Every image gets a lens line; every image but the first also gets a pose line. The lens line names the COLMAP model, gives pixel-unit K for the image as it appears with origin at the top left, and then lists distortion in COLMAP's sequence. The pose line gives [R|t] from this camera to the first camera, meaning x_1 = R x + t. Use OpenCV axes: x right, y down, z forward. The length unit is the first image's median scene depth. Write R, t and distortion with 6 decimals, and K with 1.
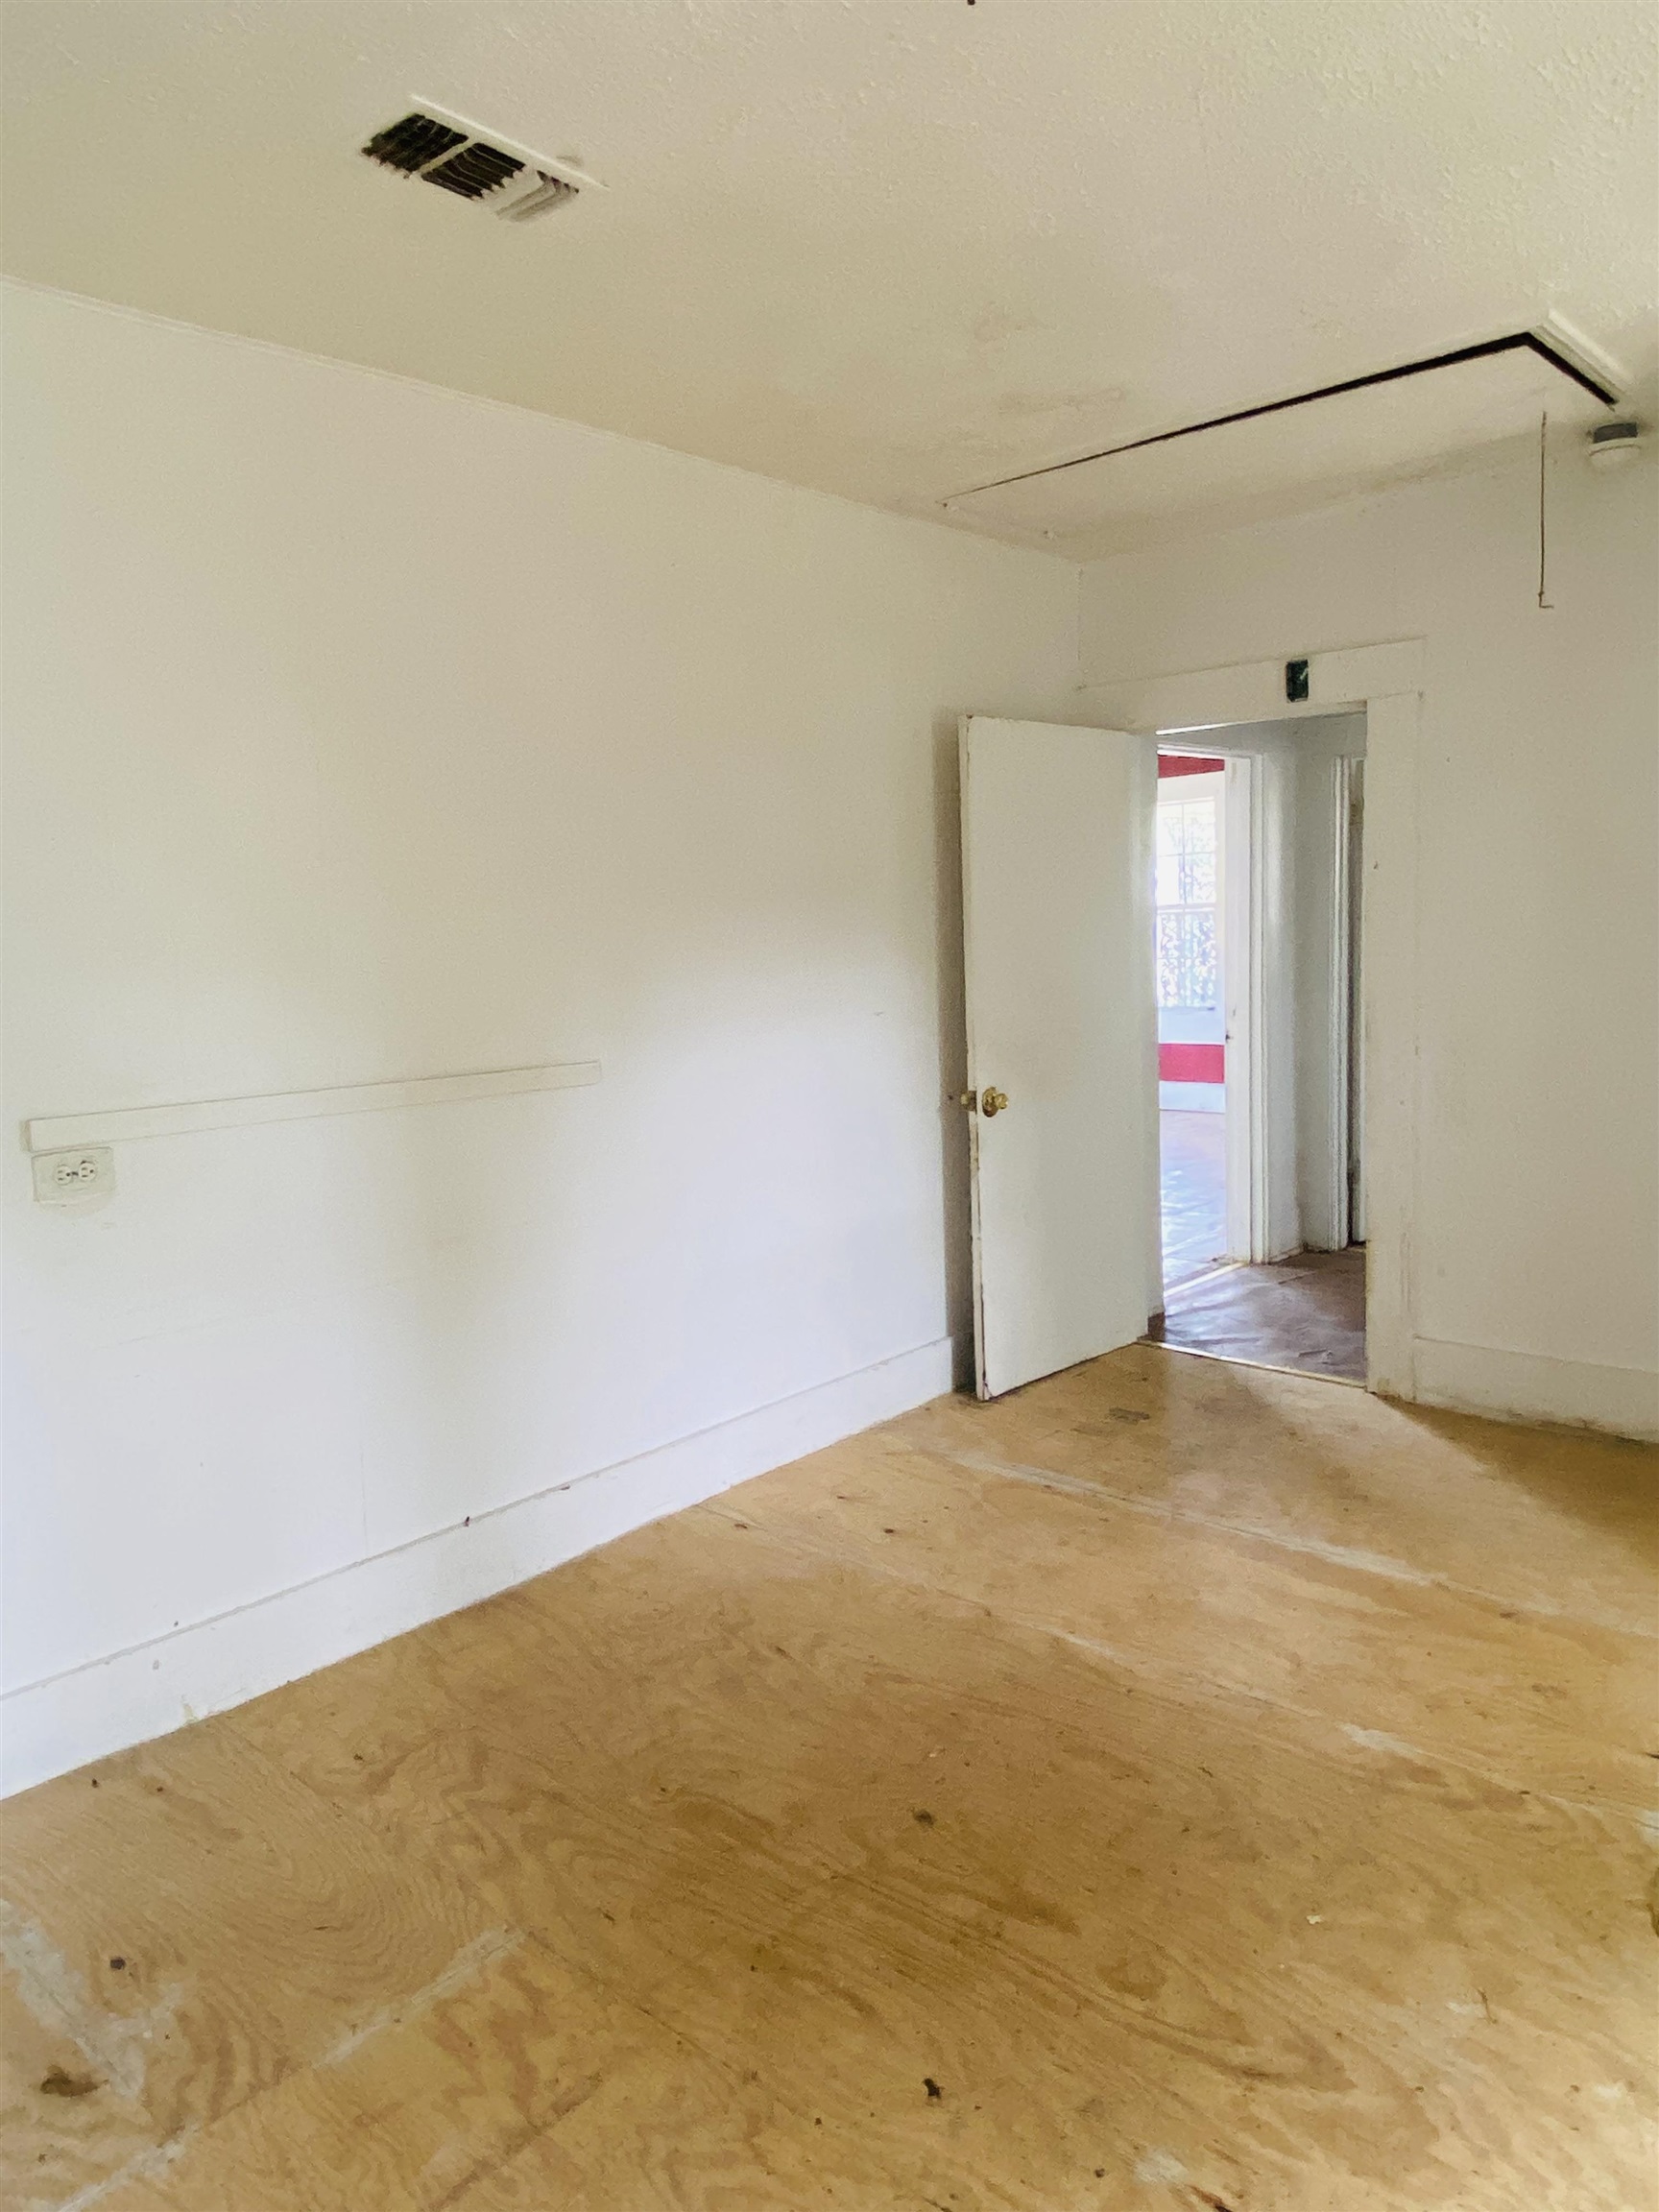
lens RADIAL K [[1479.3, 0, 835.9], [0, 1479.3, 1090.9], [0, 0, 1]] dist [0.026714, -0.023828]
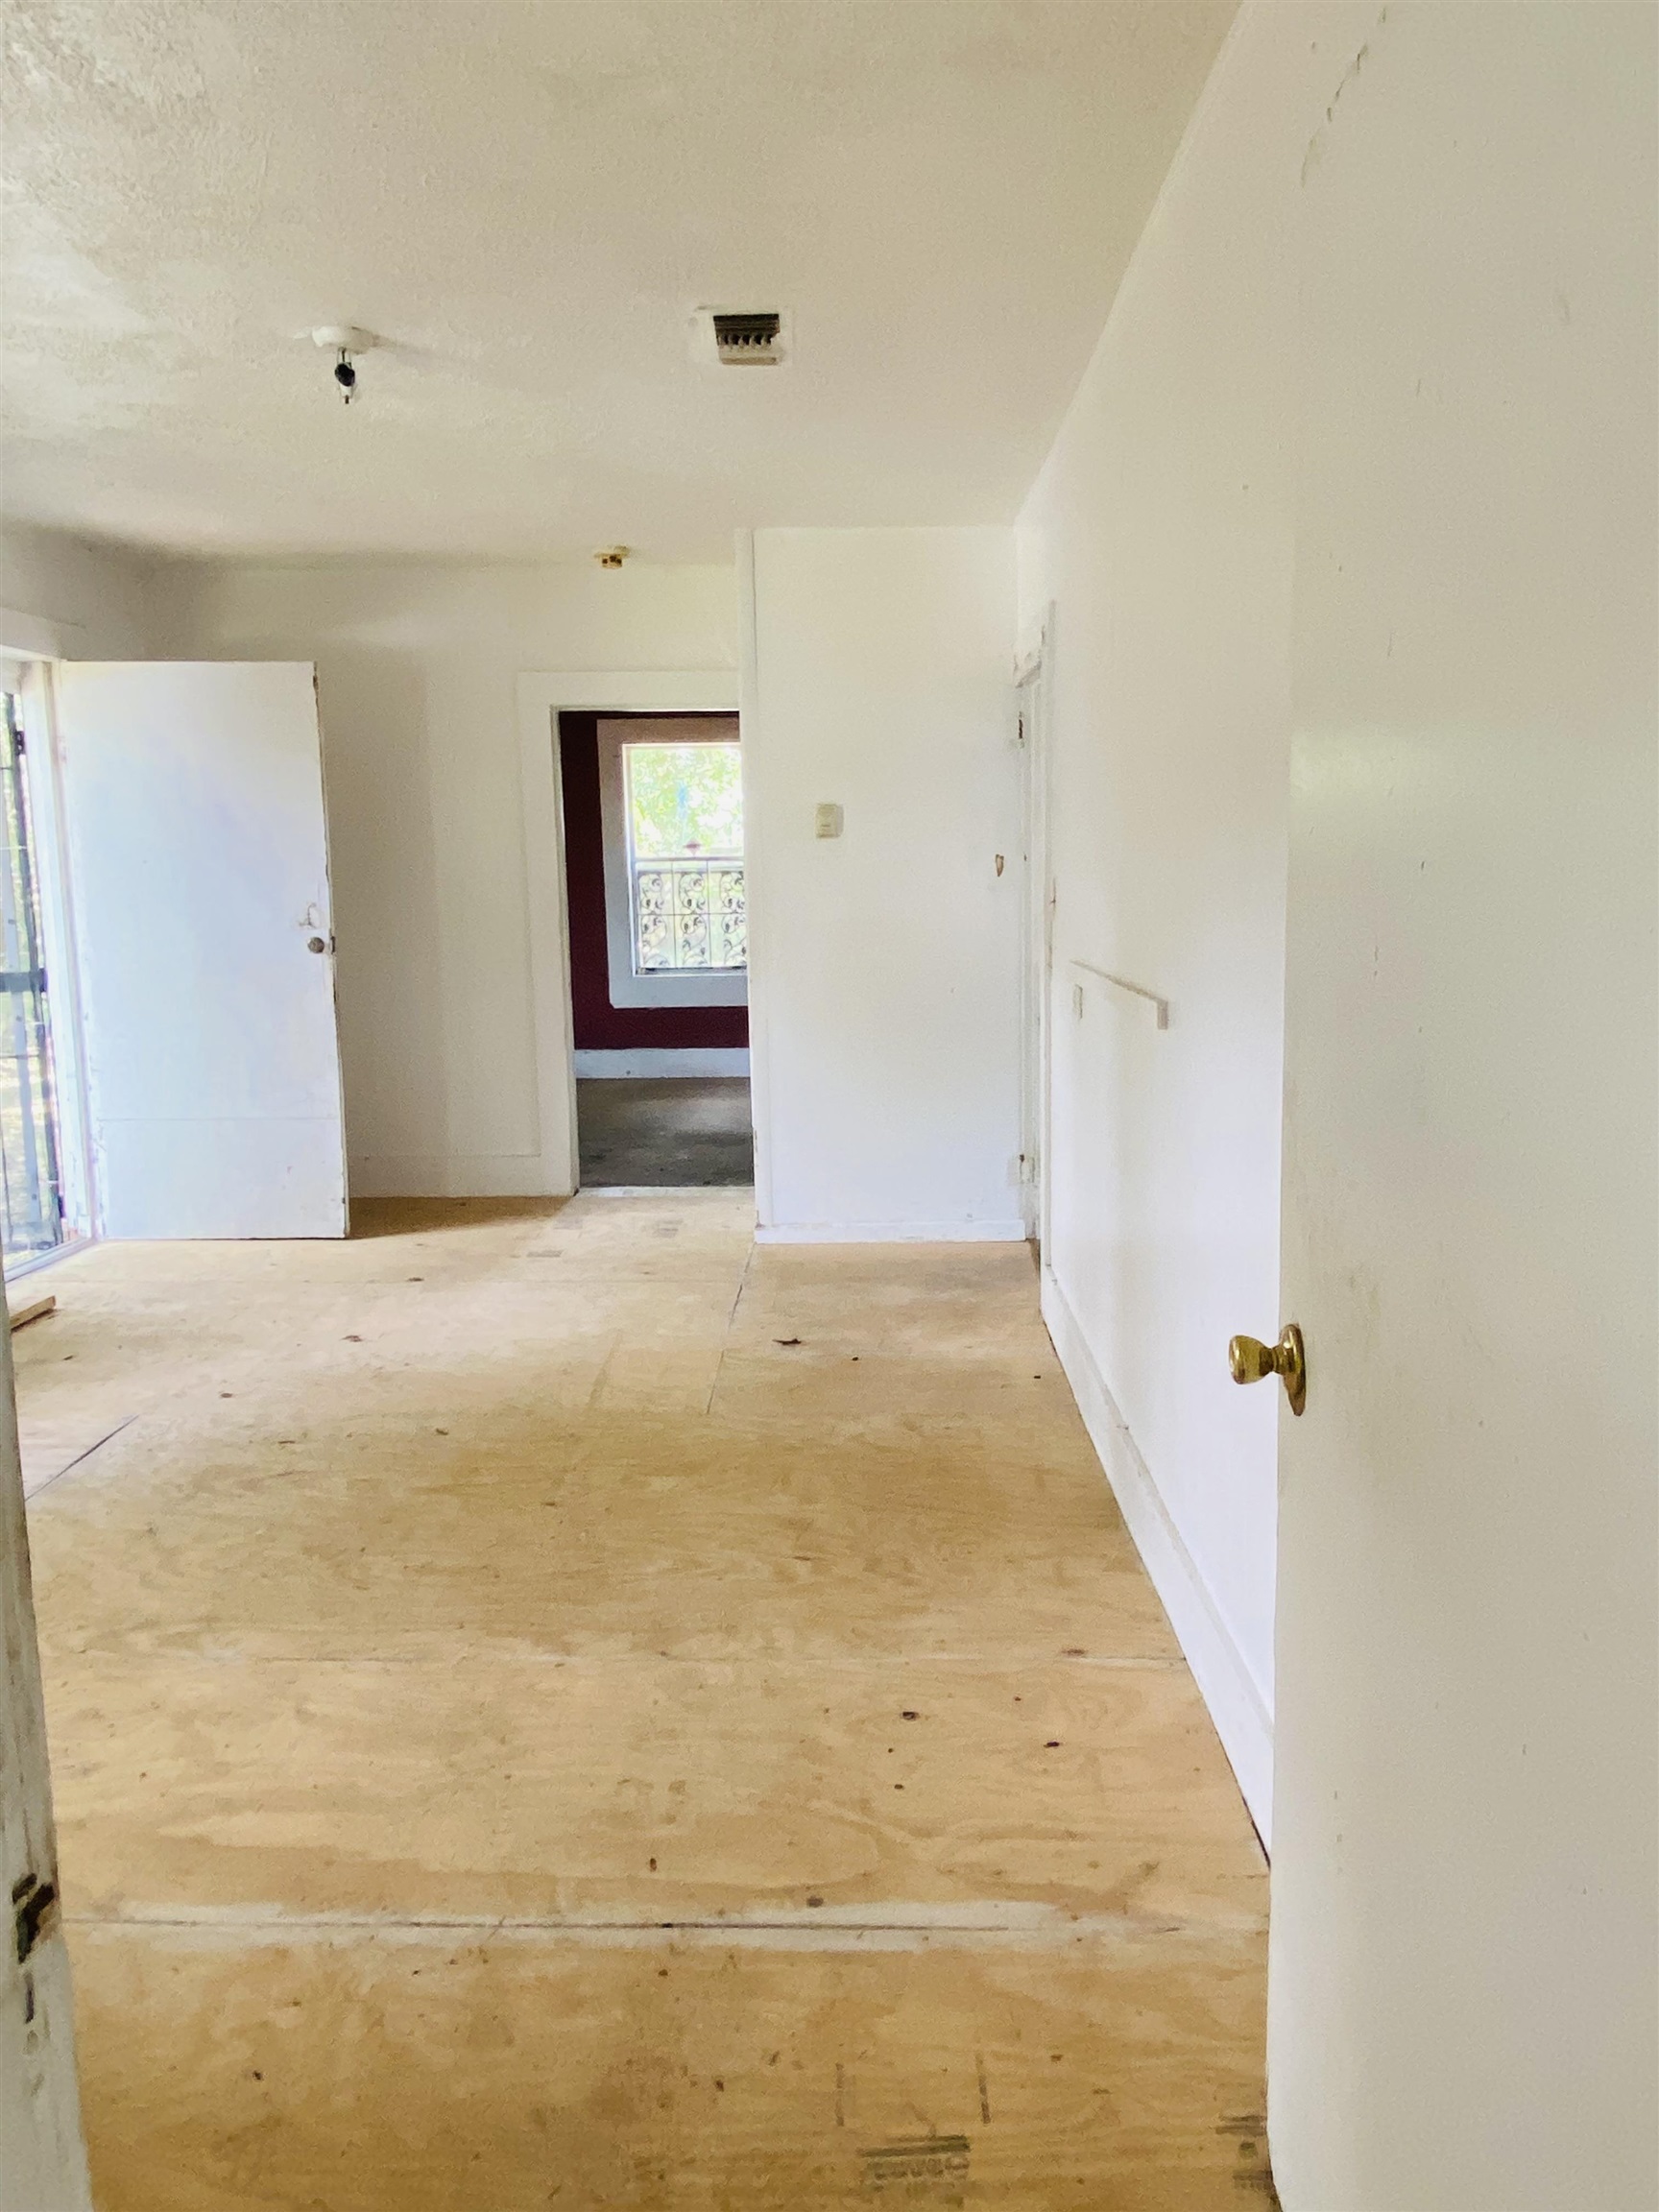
lens RADIAL K [[1479.3, 0, 840.1], [0, 1479.3, 1120.2], [0, 0, 1]] dist [0.026714, -0.023828]
pose [[-0.747323, 0.163715, -0.643976, 0.570256], [-0.031192, 0.959459, 0.280117, -0.207814], [0.663728, 0.229425, -0.711919, 1.722337]]
